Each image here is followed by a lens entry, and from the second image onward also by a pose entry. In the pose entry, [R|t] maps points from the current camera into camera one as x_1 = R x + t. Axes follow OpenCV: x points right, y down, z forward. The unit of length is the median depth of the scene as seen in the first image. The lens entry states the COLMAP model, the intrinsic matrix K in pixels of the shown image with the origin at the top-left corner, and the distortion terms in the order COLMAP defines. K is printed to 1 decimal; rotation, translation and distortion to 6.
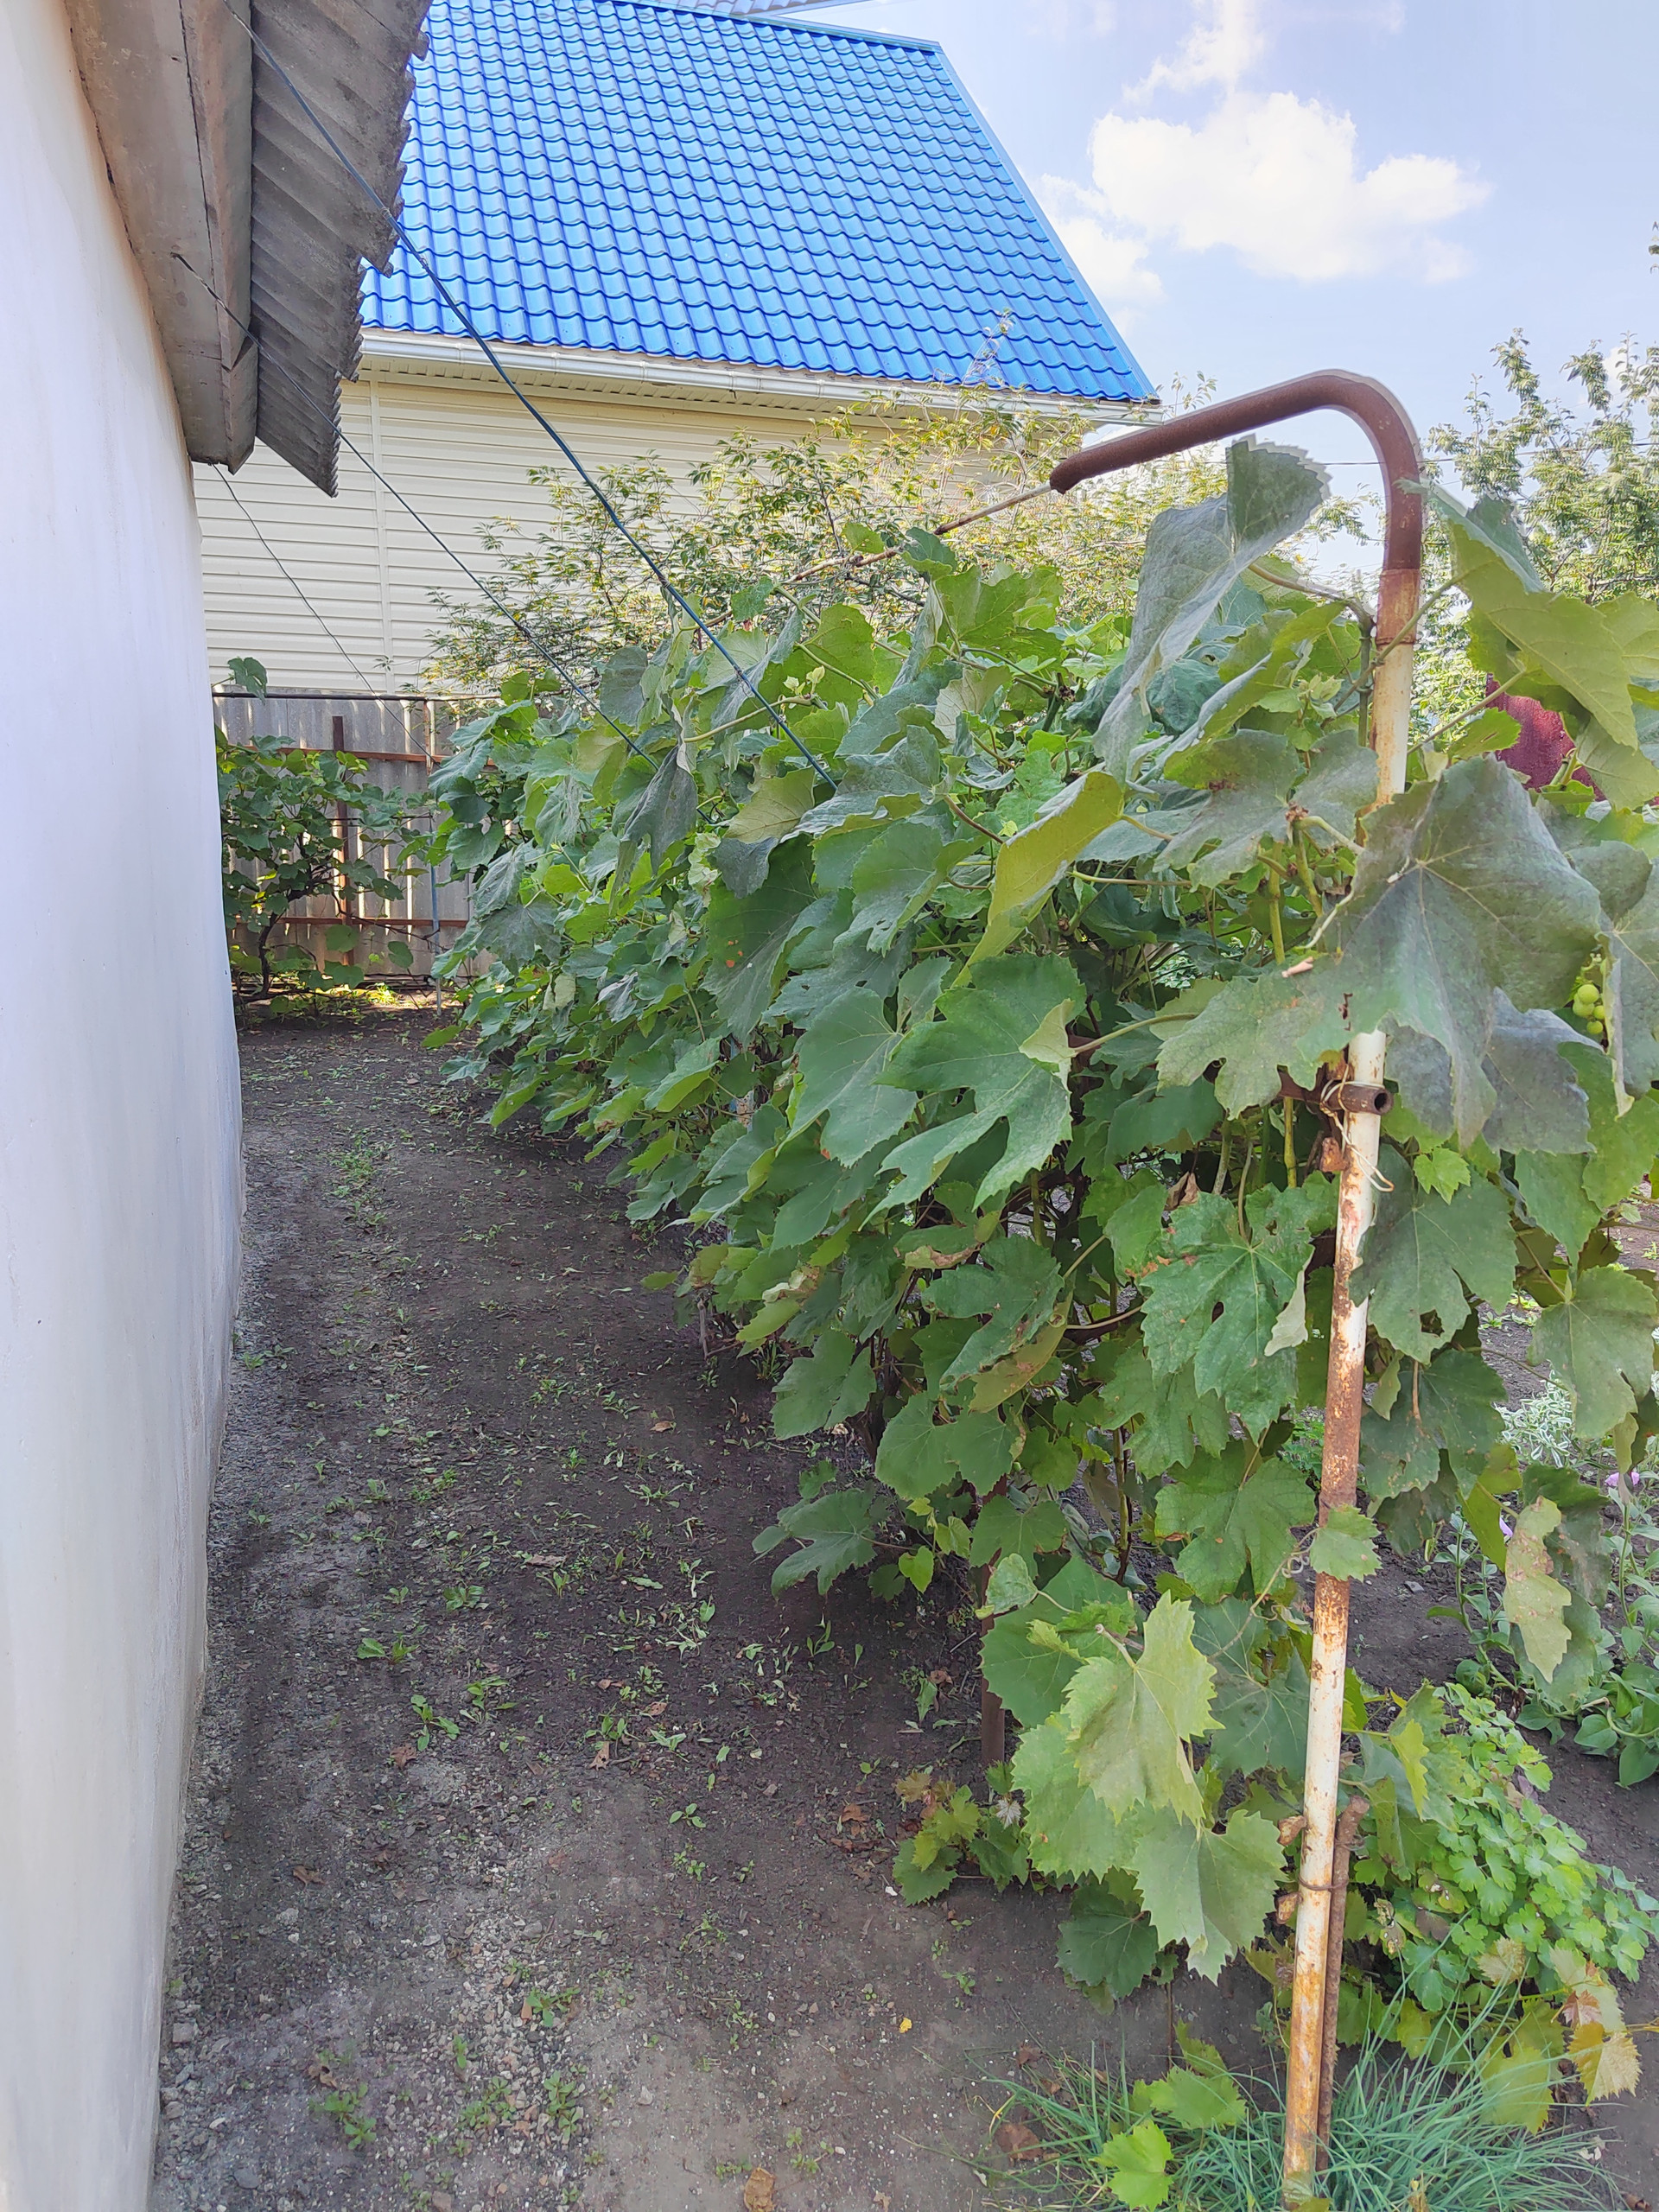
lens RADIAL K [[1506.4, 0, 829.1], [0, 1506.4, 1095.8], [0, 0, 1]] dist [0.003391, 0.002108]
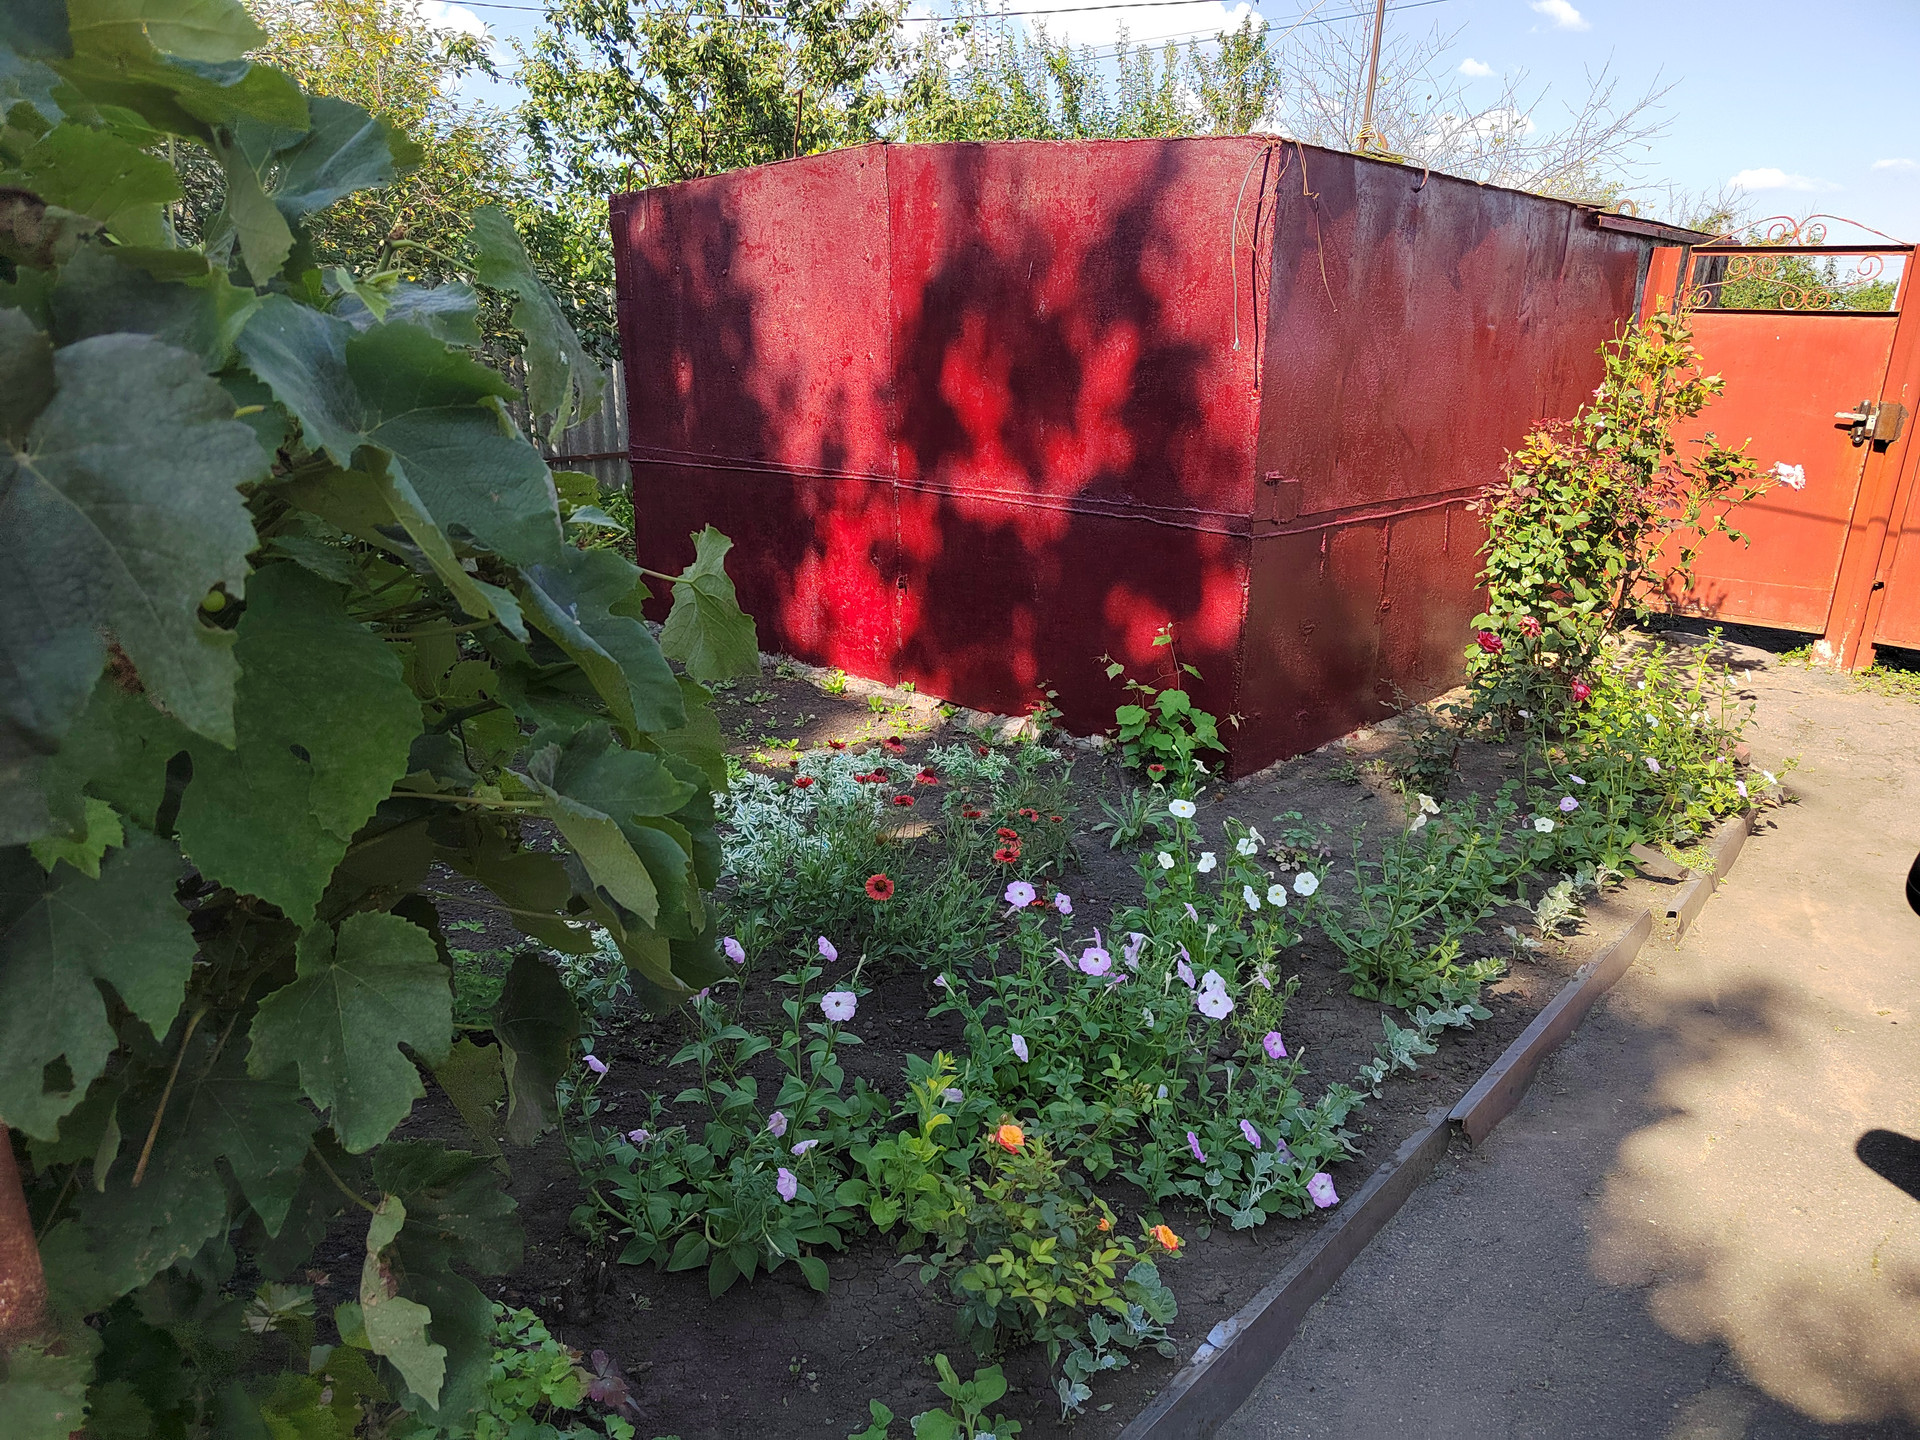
lens RADIAL K [[1307.5, 0, 960.0], [0, 1307.5, 720.0], [0, 0, 1]] dist [0.003391, 0.002108]
pose [[0.832156, -0.165499, 0.529270, 0.404361], [0.118368, 0.985442, 0.122034, -0.021755], [-0.541762, -0.038902, 0.839631, 0.286042]]
